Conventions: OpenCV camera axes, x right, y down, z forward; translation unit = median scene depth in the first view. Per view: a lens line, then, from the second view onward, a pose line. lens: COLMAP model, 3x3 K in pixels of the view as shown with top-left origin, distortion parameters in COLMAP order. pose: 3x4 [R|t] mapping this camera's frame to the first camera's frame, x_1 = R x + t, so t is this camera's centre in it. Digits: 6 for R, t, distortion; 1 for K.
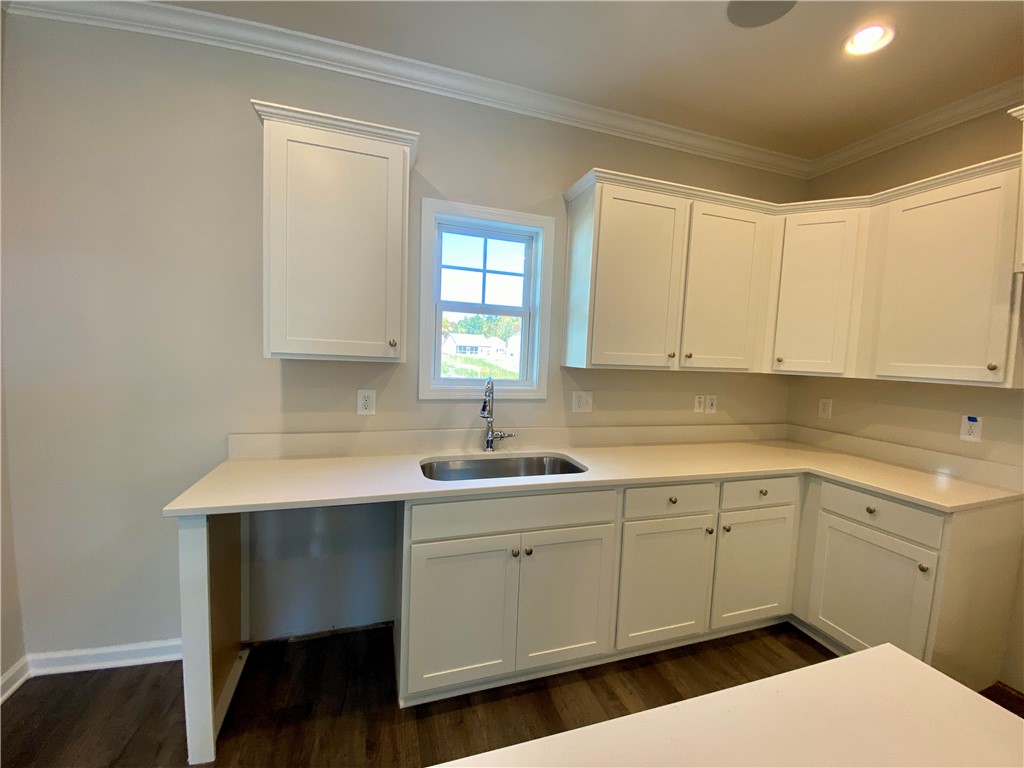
lens RADIAL K [[410.9, 0, 509.9], [0, 410.9, 399.2], [0, 0, 1]] dist [0.020761, -0.023958]
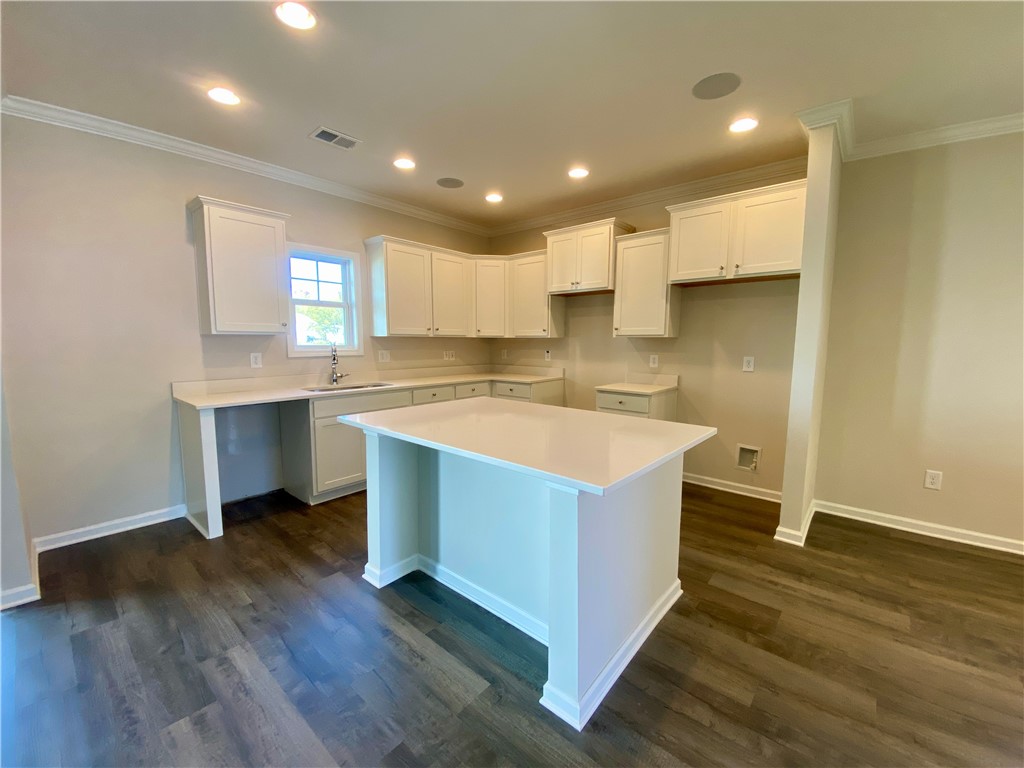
lens RADIAL K [[414.2, 0, 512.0], [0, 414.2, 384.0], [0, 0, 1]] dist [0.034928, -0.029165]
pose [[0.855956, -0.086863, 0.509700, -0.306908], [0.082847, 0.996092, 0.030627, 0.128873], [-0.510369, 0.016012, 0.859807, -0.918785]]
